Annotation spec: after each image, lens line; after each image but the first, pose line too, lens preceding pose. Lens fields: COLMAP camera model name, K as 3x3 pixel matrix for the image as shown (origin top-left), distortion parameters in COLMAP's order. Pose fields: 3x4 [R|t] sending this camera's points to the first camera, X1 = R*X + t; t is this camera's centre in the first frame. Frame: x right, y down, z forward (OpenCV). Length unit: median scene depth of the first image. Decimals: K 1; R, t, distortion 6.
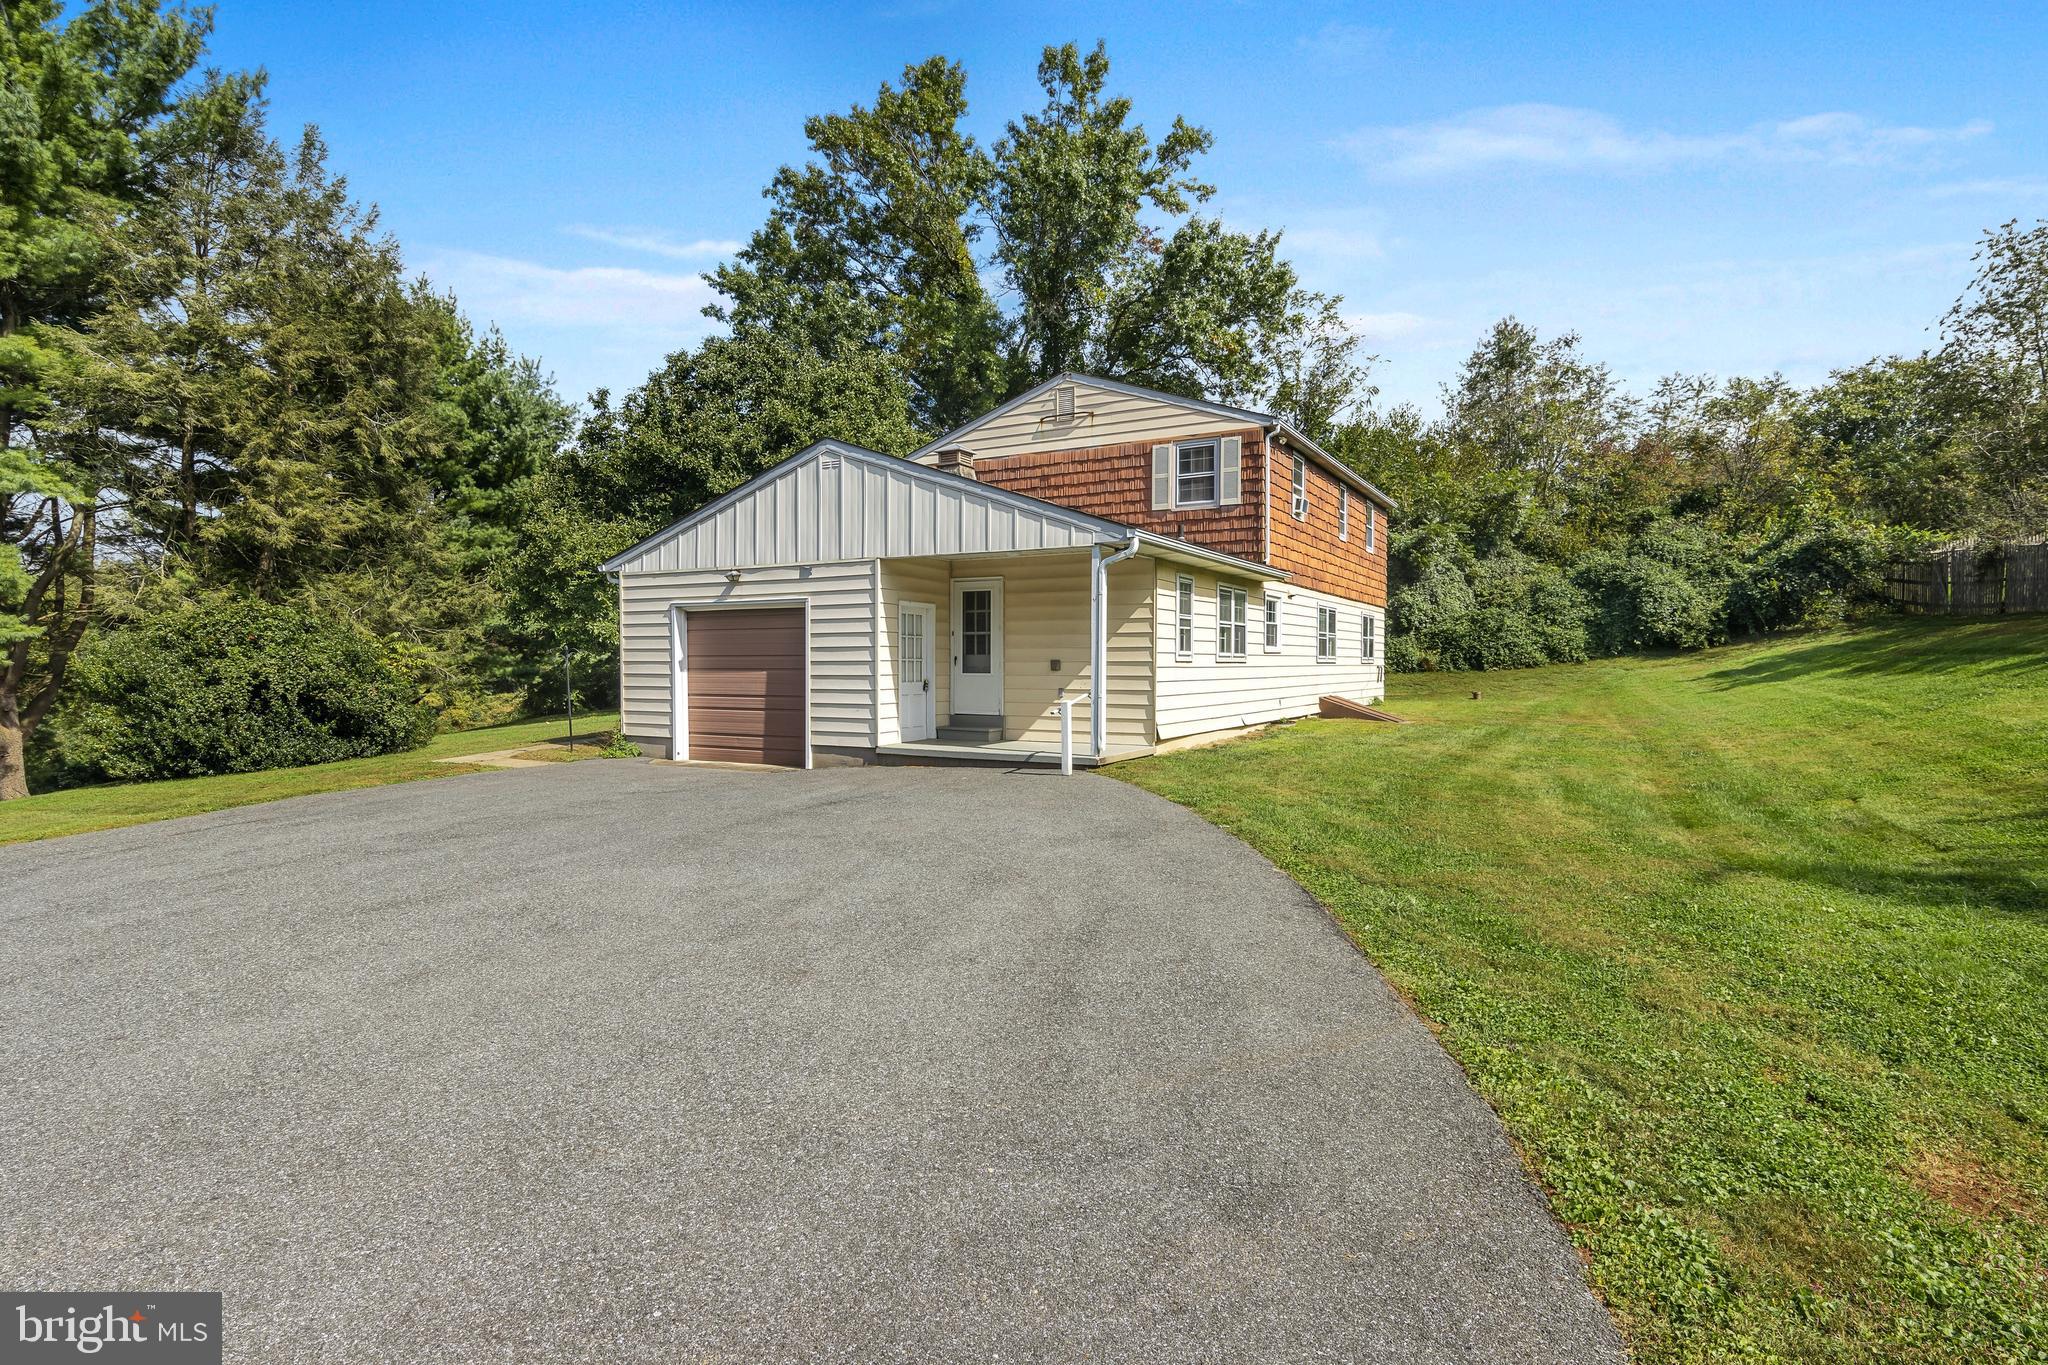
lens RADIAL K [[1054.6, 0, 1026.0], [0, 1054.6, 647.2], [0, 0, 1]] dist [0.003171, -0.001168]
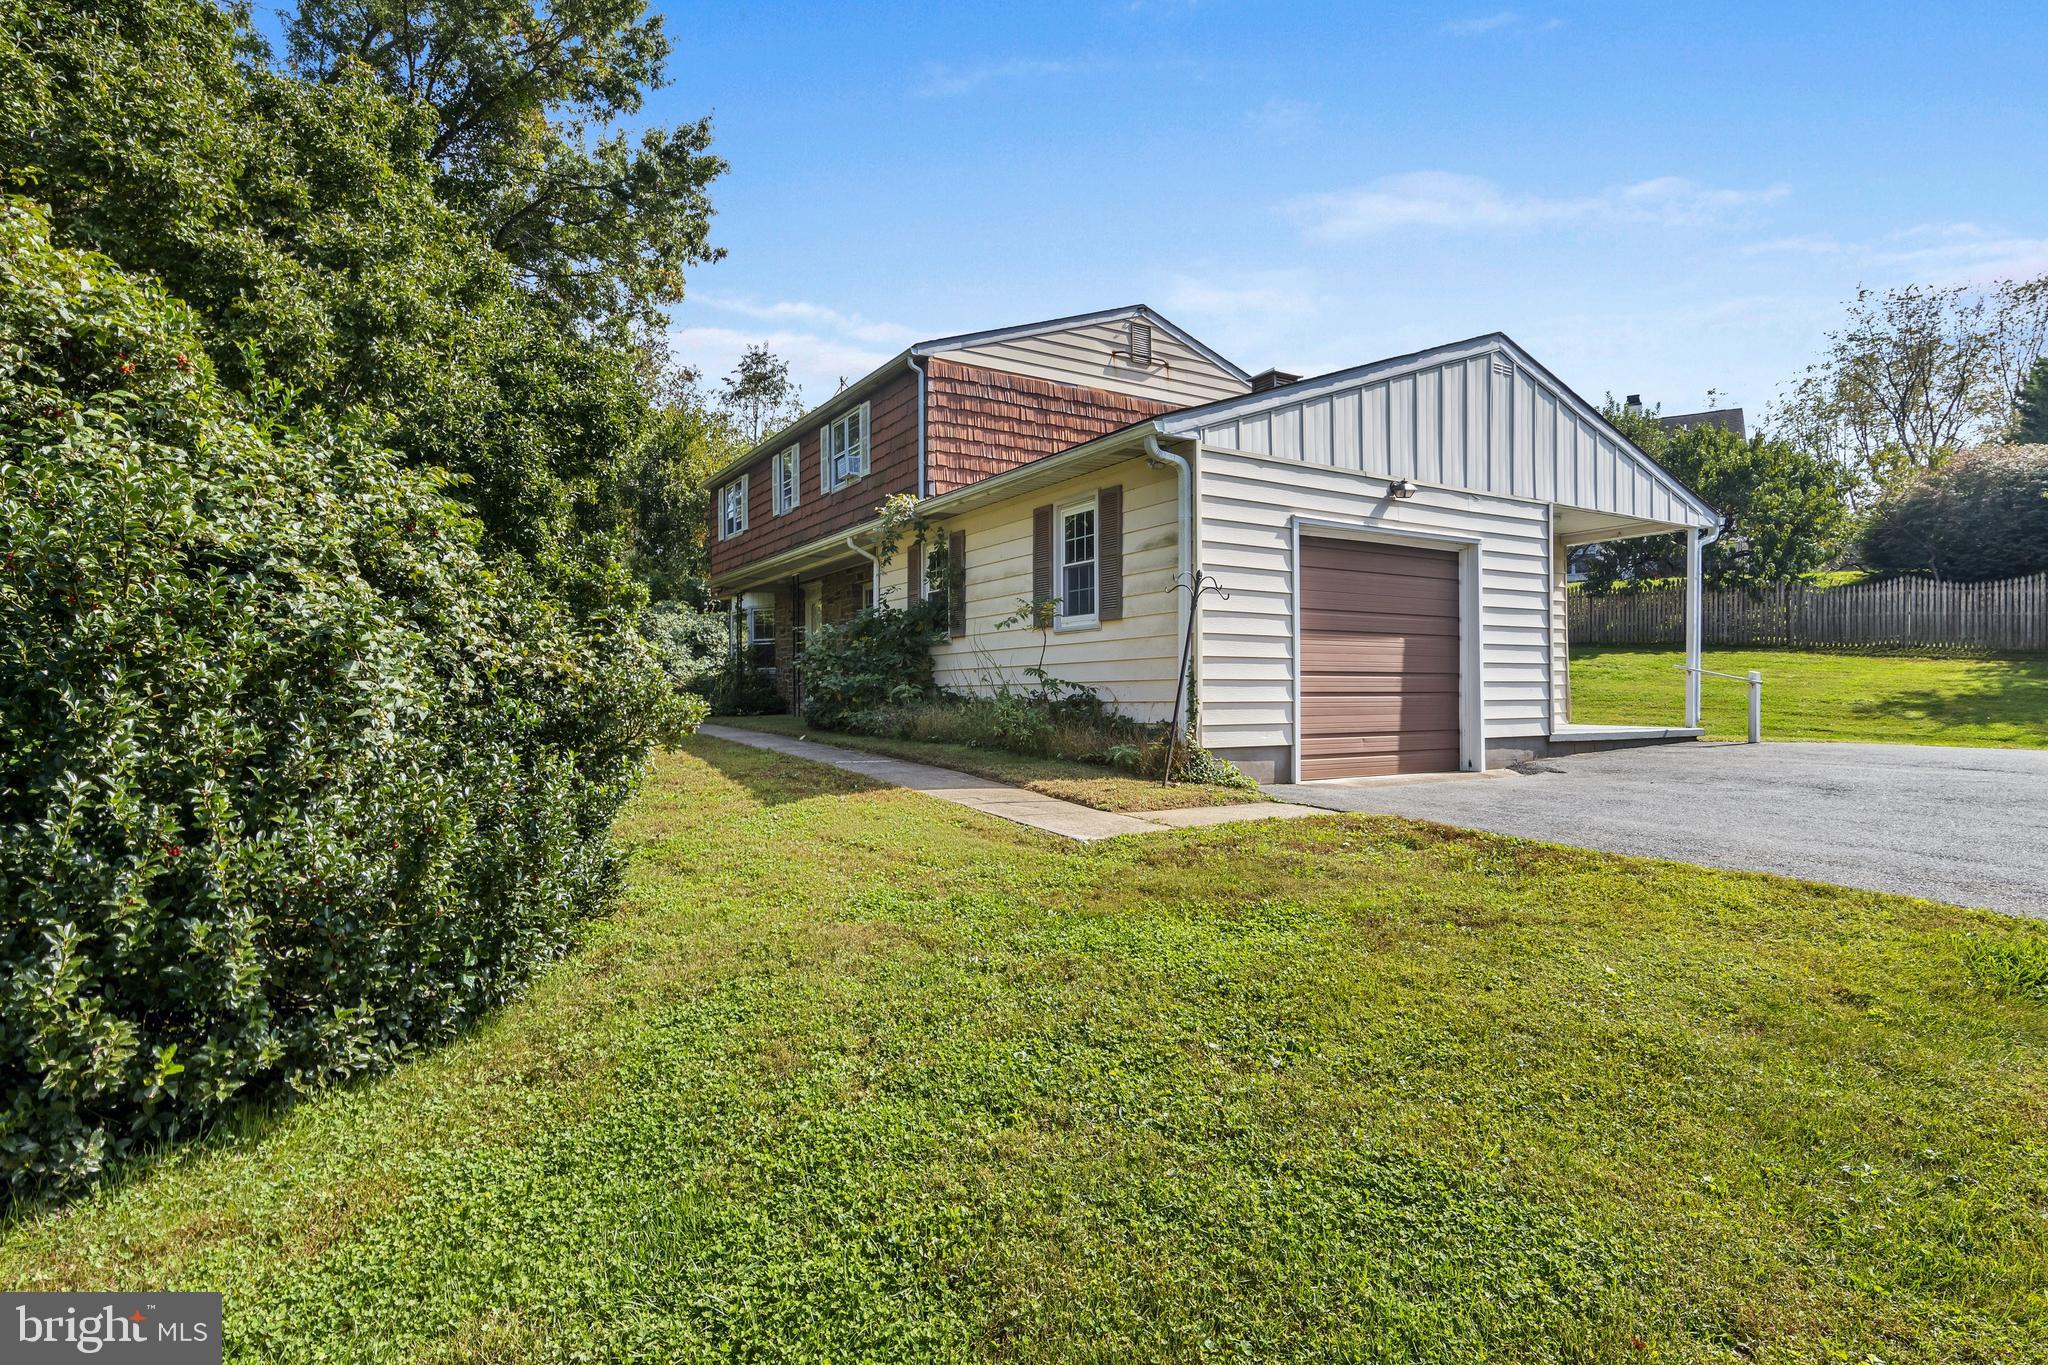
lens RADIAL K [[1054.6, 0, 1026.0], [0, 1054.6, 647.2], [0, 0, 1]] dist [0.003171, -0.001168]
pose [[0.478835, 0.037128, 0.877119, -0.754660], [-0.010295, 0.999274, -0.036679, 0.044475], [-0.877845, 0.008534, 0.478870, 0.696397]]
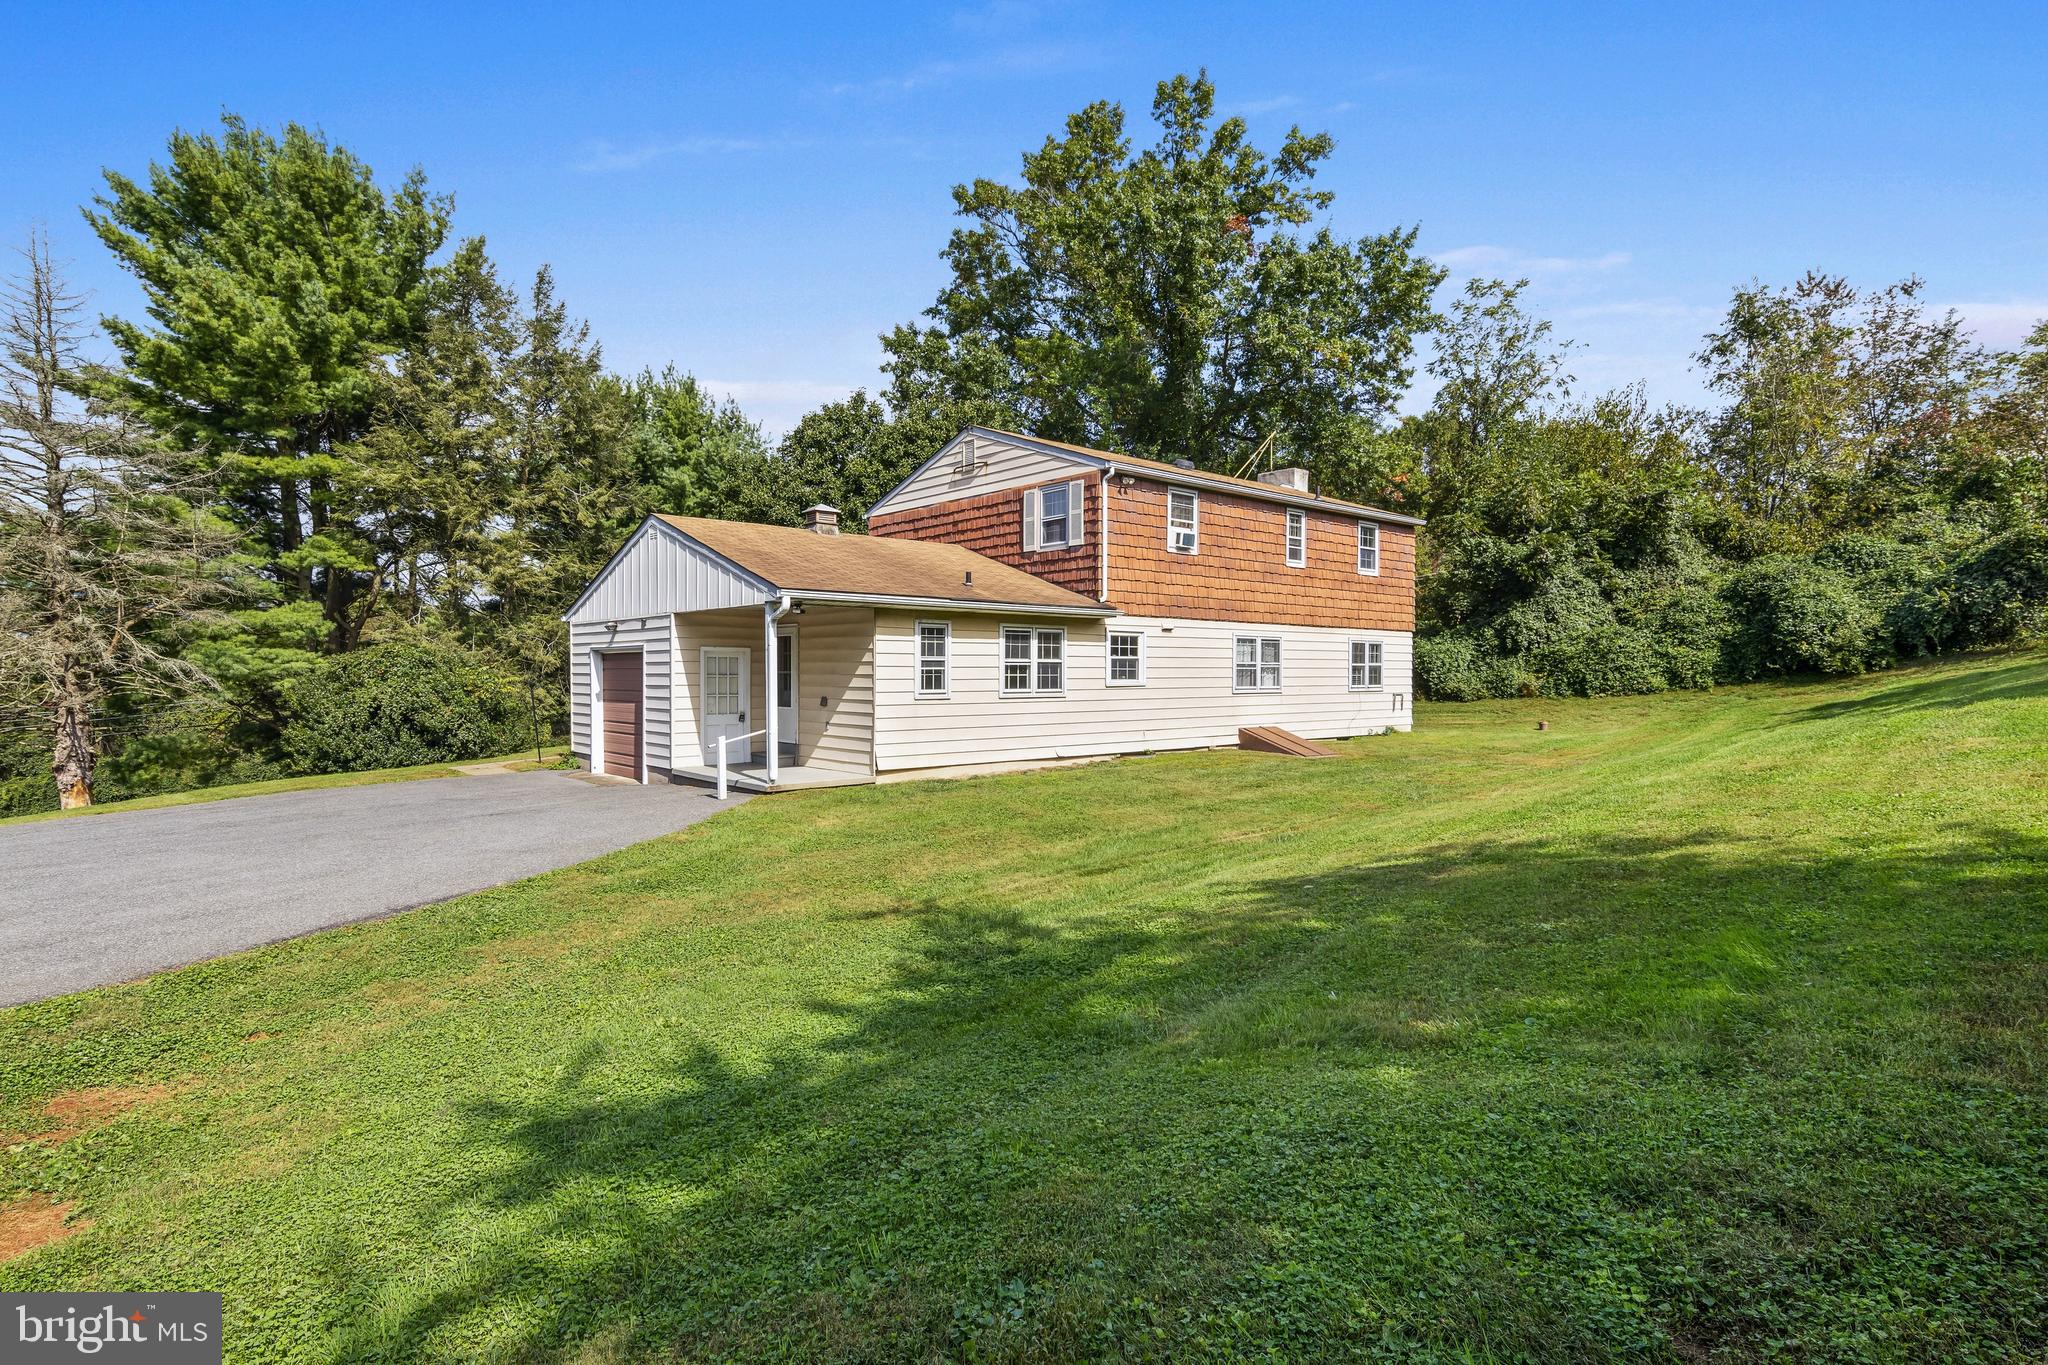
lens RADIAL K [[1051.0, 0, 1023.0], [0, 1051.0, 641.9], [0, 0, 1]] dist [0.004019, 0.000816]
pose [[0.939793, -0.009131, -0.341623, 0.470363], [0.004674, 0.999893, -0.013868, -0.023413], [0.341713, 0.011436, 0.939735, 0.001727]]
